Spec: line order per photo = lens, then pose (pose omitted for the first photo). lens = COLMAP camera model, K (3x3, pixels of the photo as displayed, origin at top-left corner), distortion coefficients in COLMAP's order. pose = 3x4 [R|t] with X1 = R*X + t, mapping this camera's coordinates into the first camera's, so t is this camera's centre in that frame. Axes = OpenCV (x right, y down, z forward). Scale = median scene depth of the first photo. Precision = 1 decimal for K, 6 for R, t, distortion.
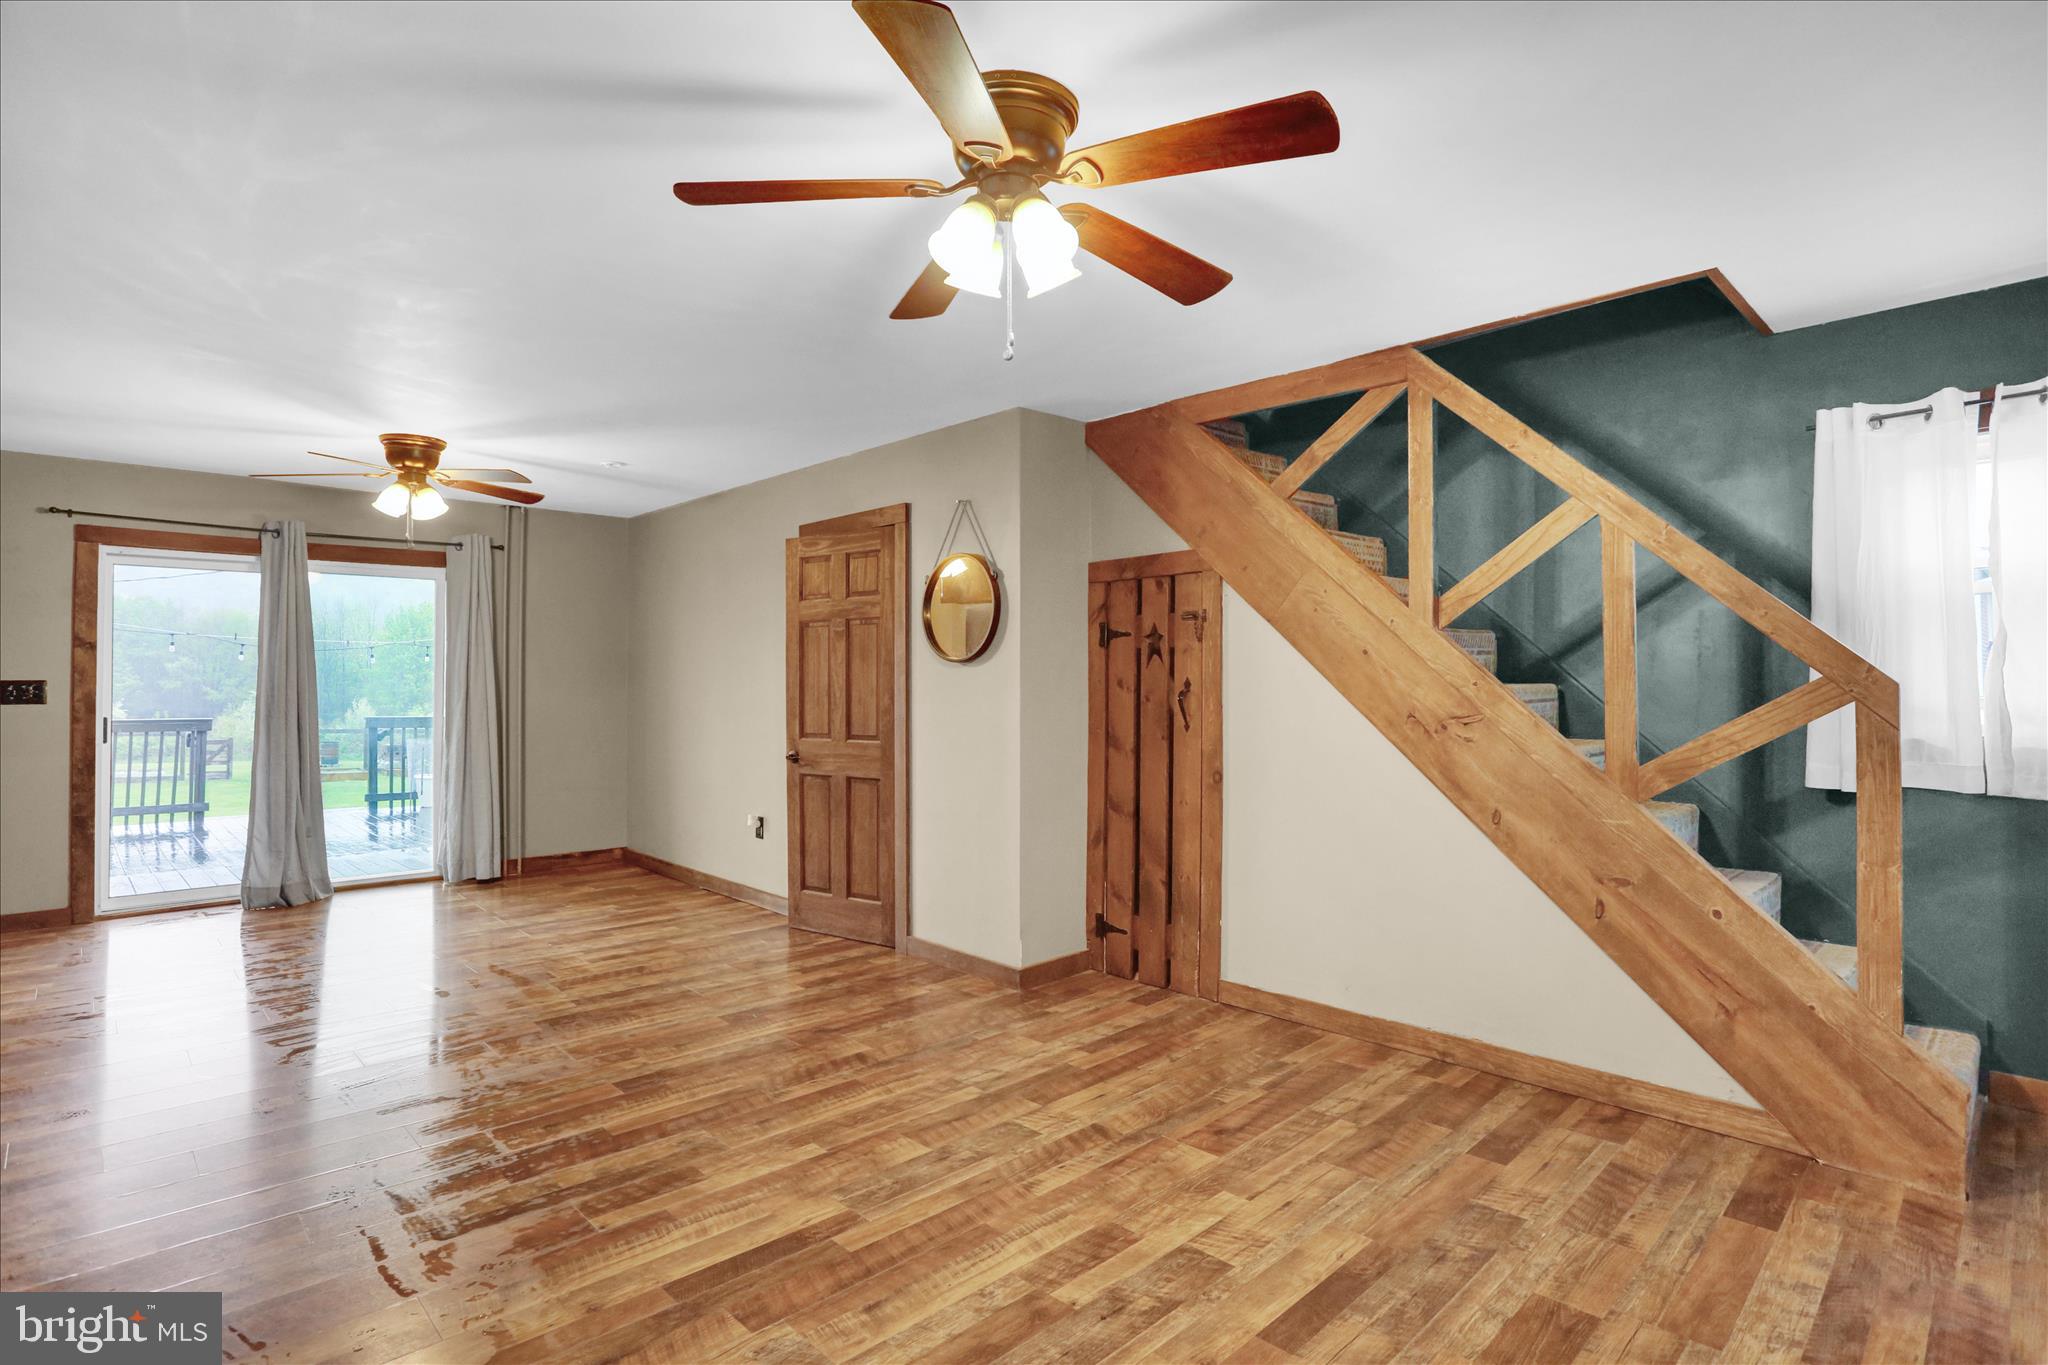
lens RADIAL K [[1033.4, 0, 1033.6], [0, 1033.4, 671.1], [0, 0, 1]] dist [-0.065701, 0.033890]
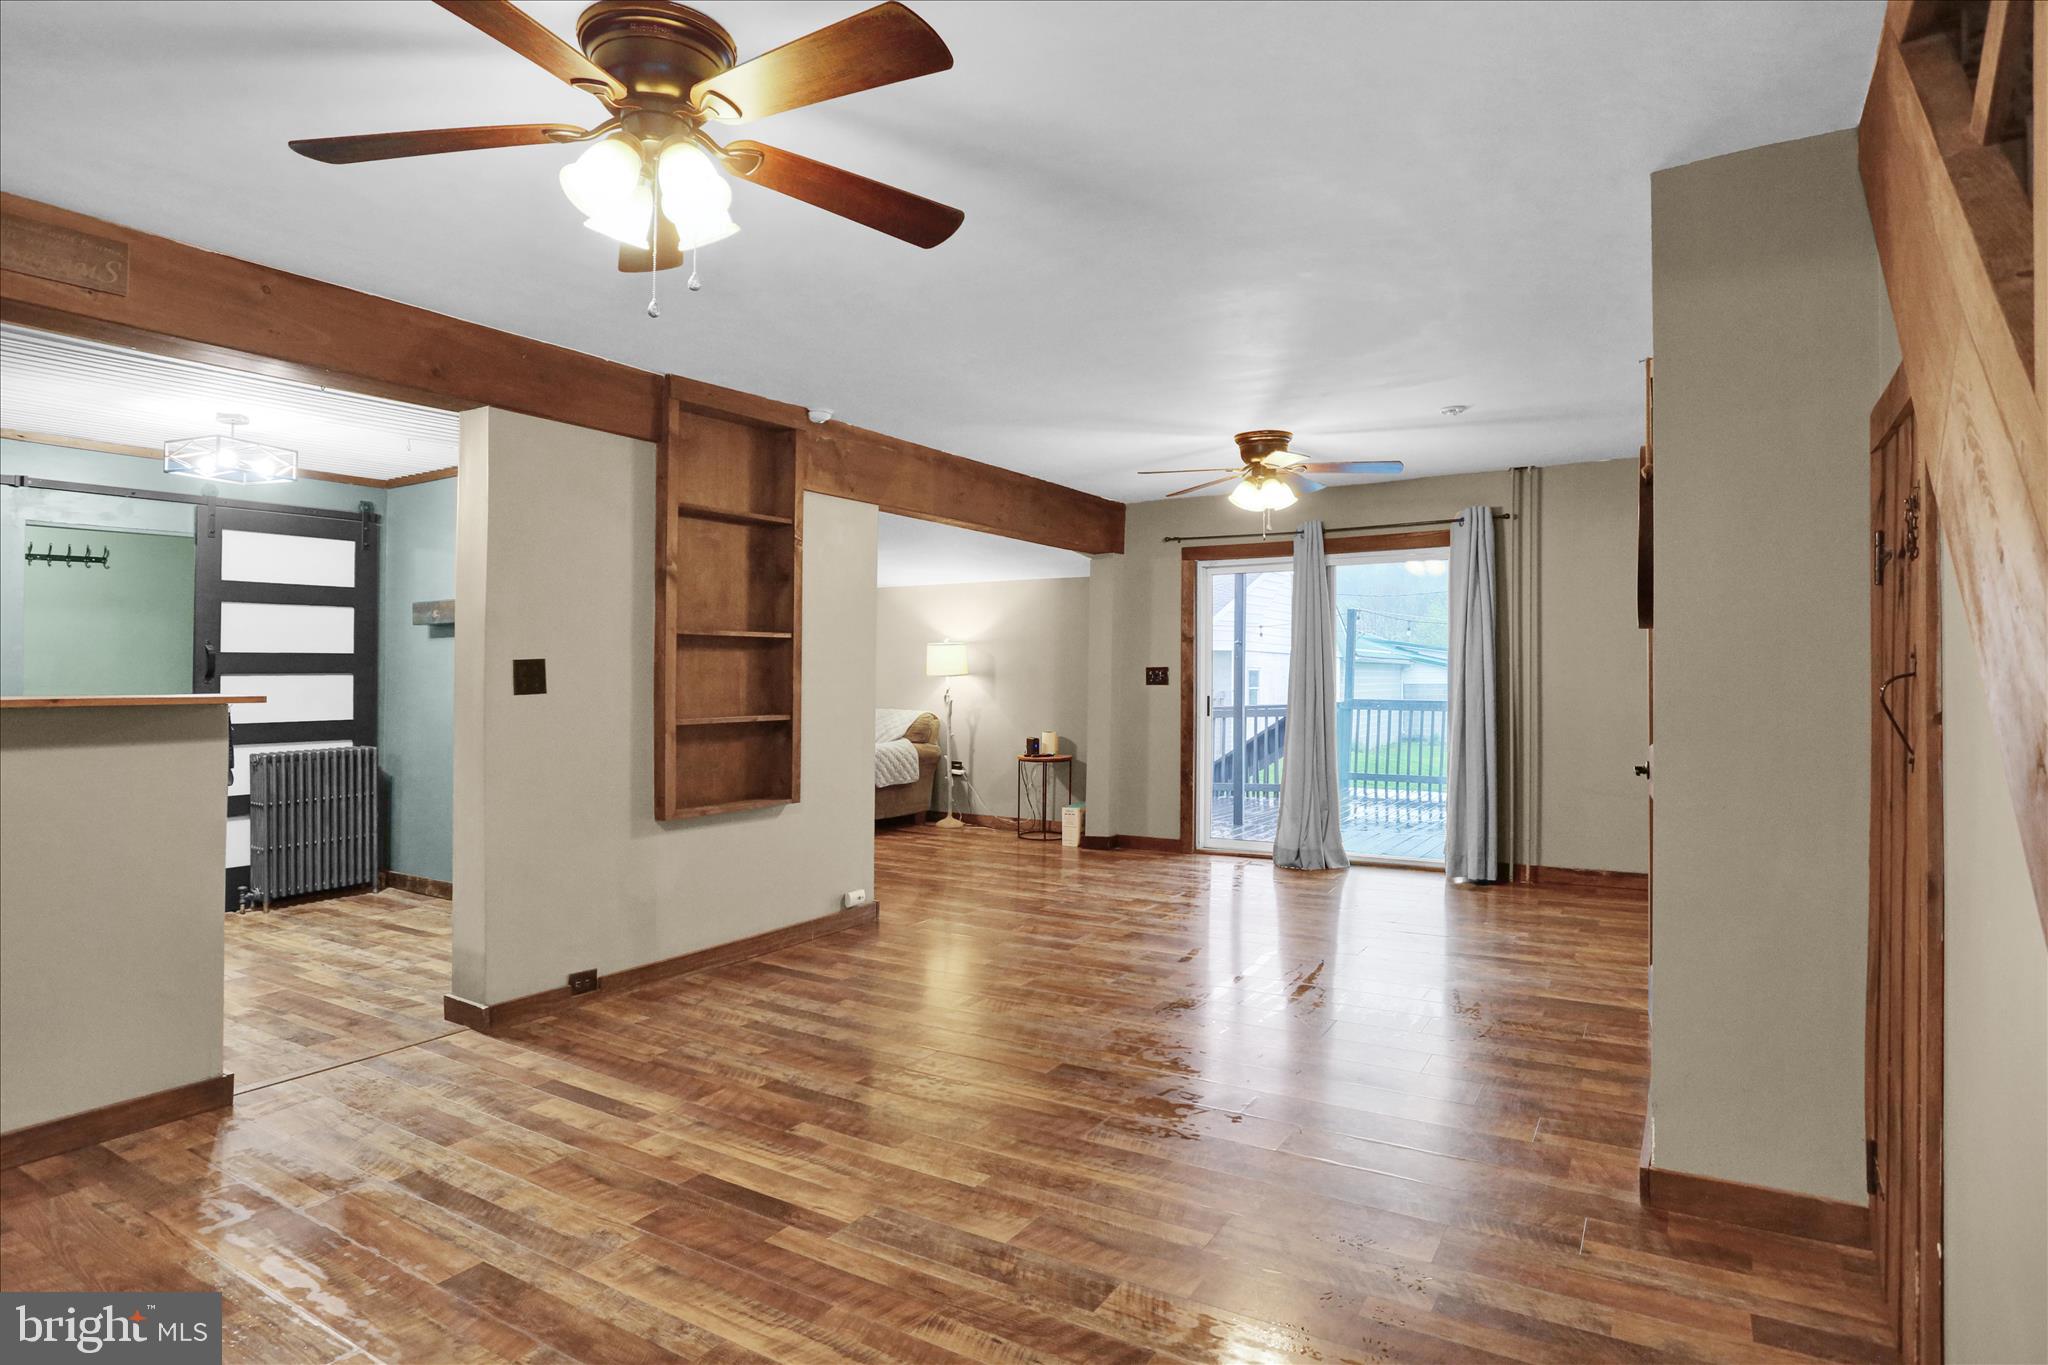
lens RADIAL K [[1122.0, 0, 1027.9], [0, 1122.0, 674.8], [0, 0, 1]] dist [-0.037800, 0.001038]
pose [[0.242613, 0.003459, -0.970117, 0.416124], [0.014751, 0.999865, 0.007254, 0.006144], [0.970011, -0.016070, 0.242529, 0.442957]]
